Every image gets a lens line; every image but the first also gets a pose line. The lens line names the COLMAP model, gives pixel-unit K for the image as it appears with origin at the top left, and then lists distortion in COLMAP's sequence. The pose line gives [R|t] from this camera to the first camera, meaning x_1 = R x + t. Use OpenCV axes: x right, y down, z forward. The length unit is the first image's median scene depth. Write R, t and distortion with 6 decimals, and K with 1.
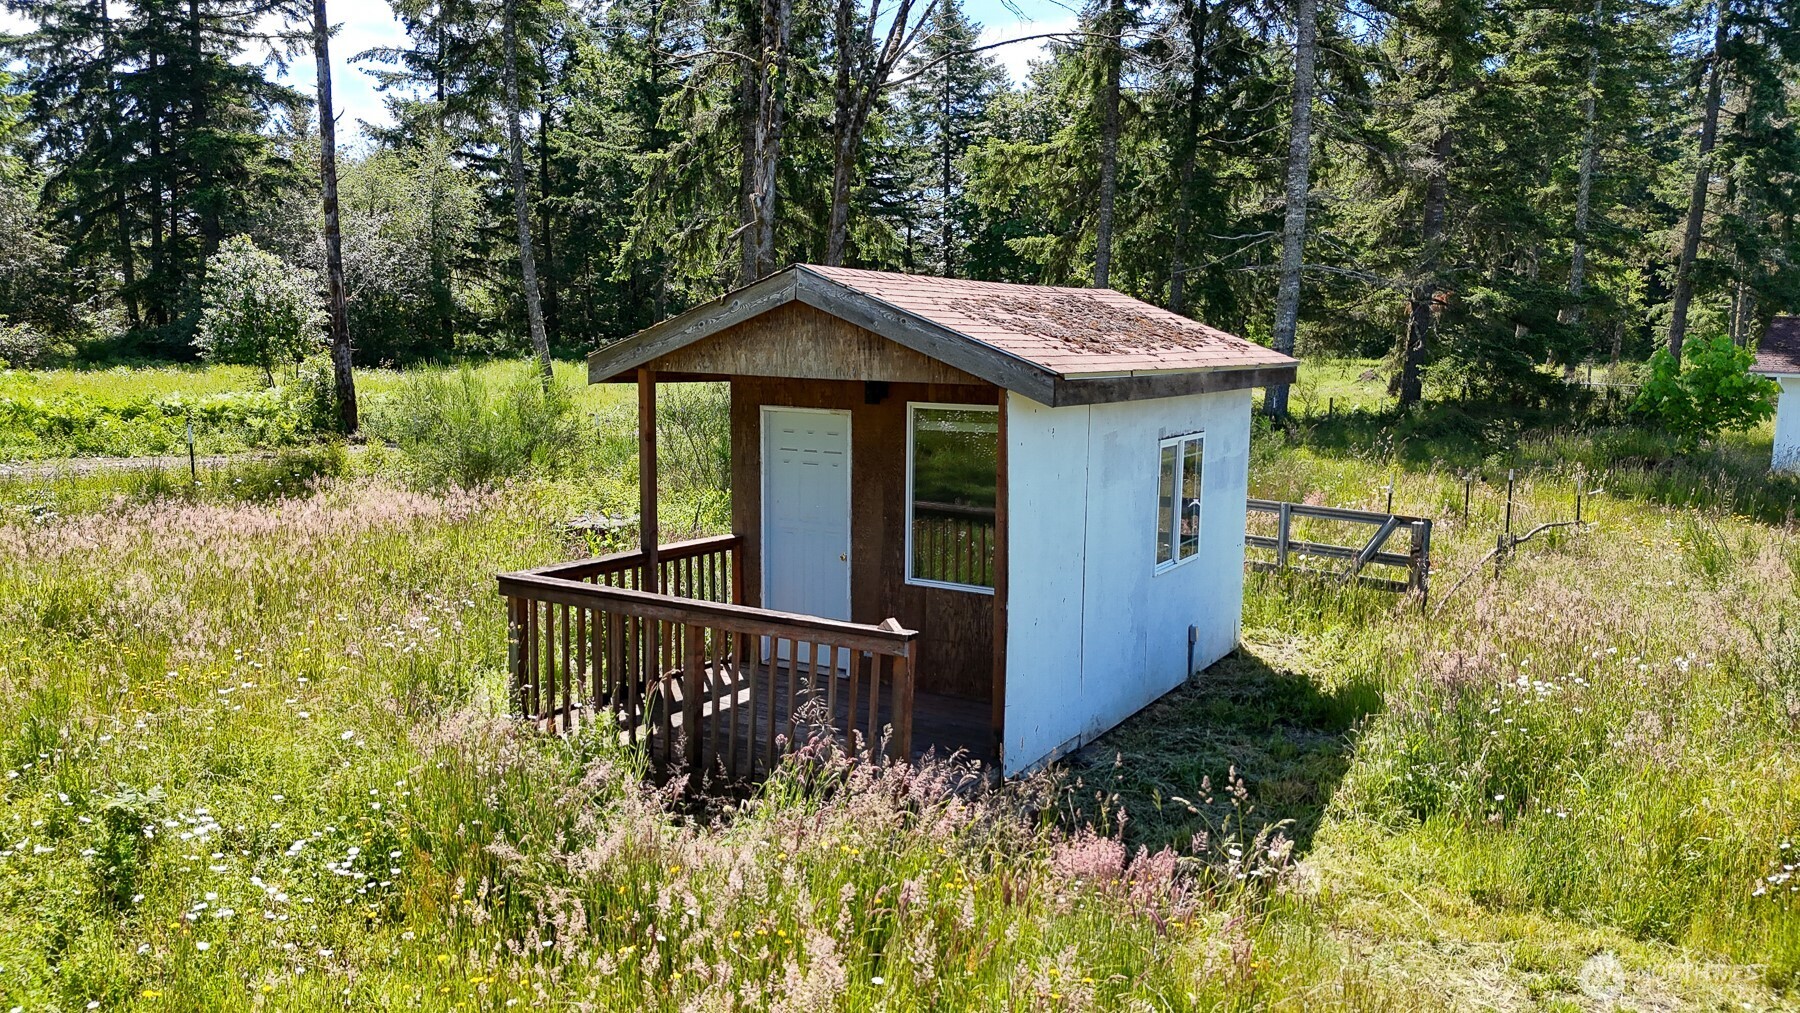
lens RADIAL K [[1307.6, 0, 934.4], [0, 1307.6, 497.9], [0, 0, 1]] dist [0.057797, -0.027085]
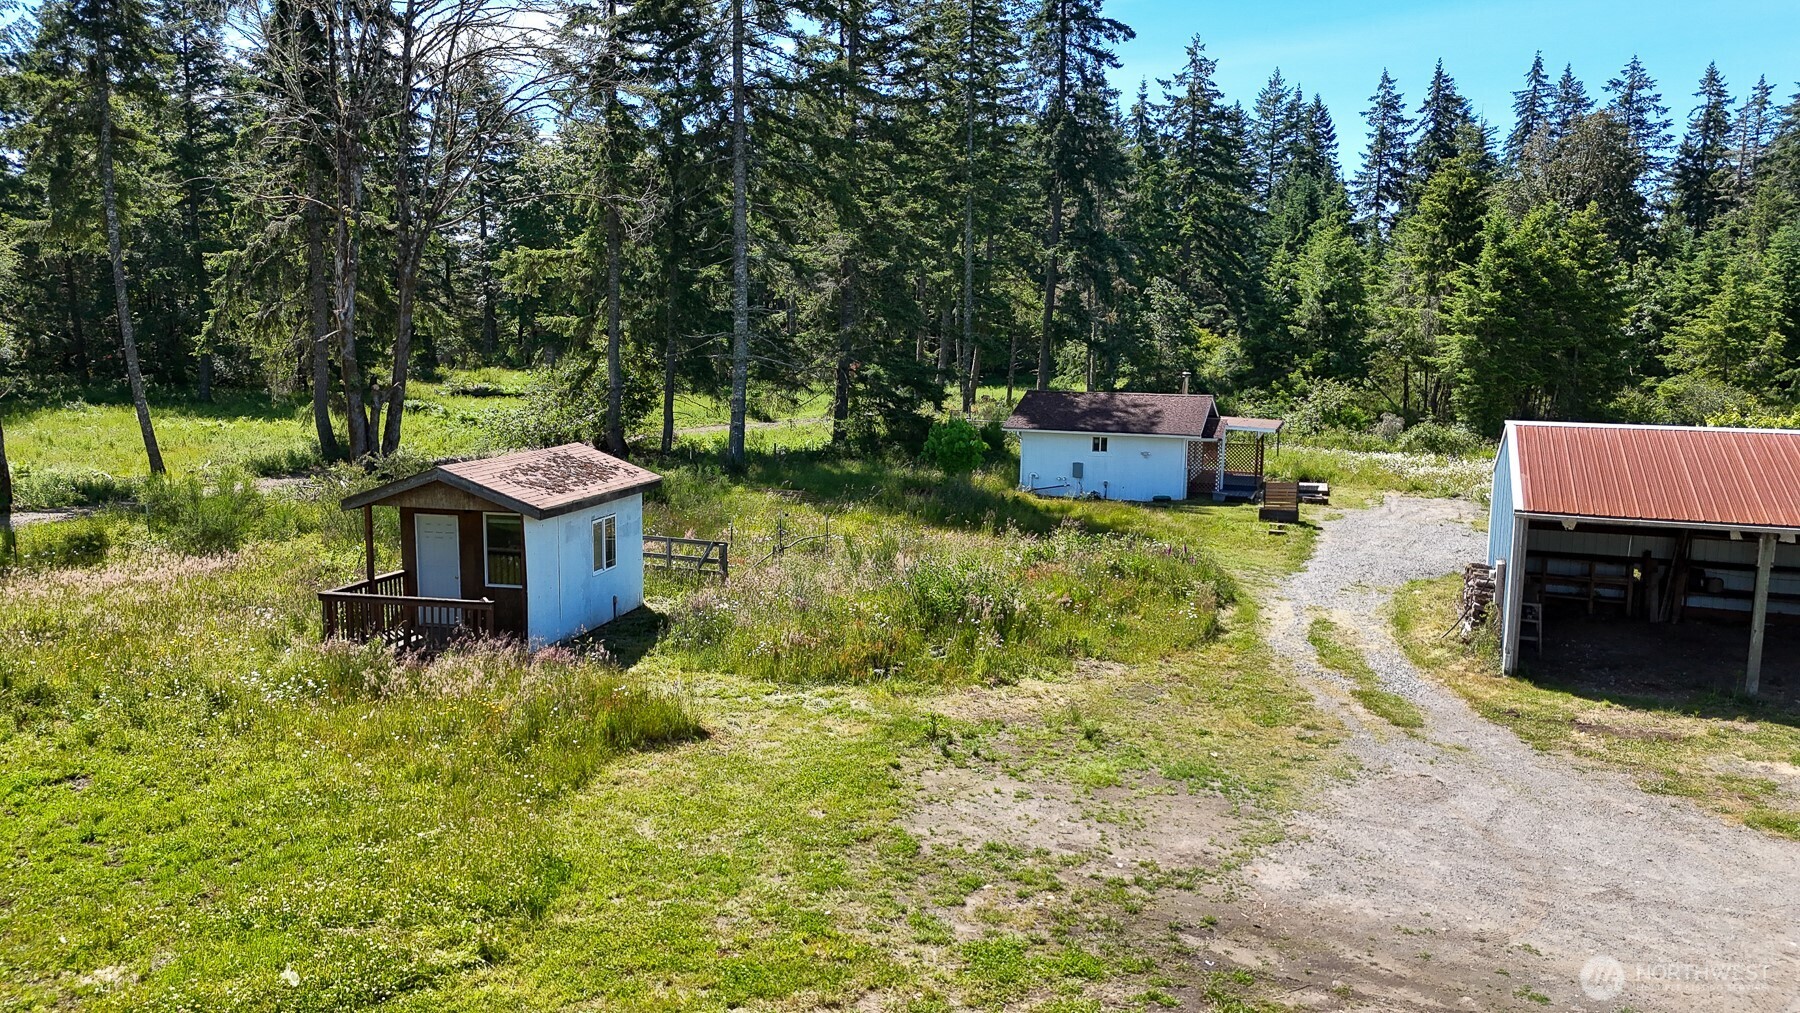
lens RADIAL K [[1307.6, 0, 934.4], [0, 1307.6, 497.9], [0, 0, 1]] dist [0.057797, -0.027085]
pose [[0.944715, -0.041946, 0.325200, -0.016976], [0.039148, 0.999119, 0.015146, -0.081334], [-0.325549, -0.001577, 0.945524, -1.254461]]
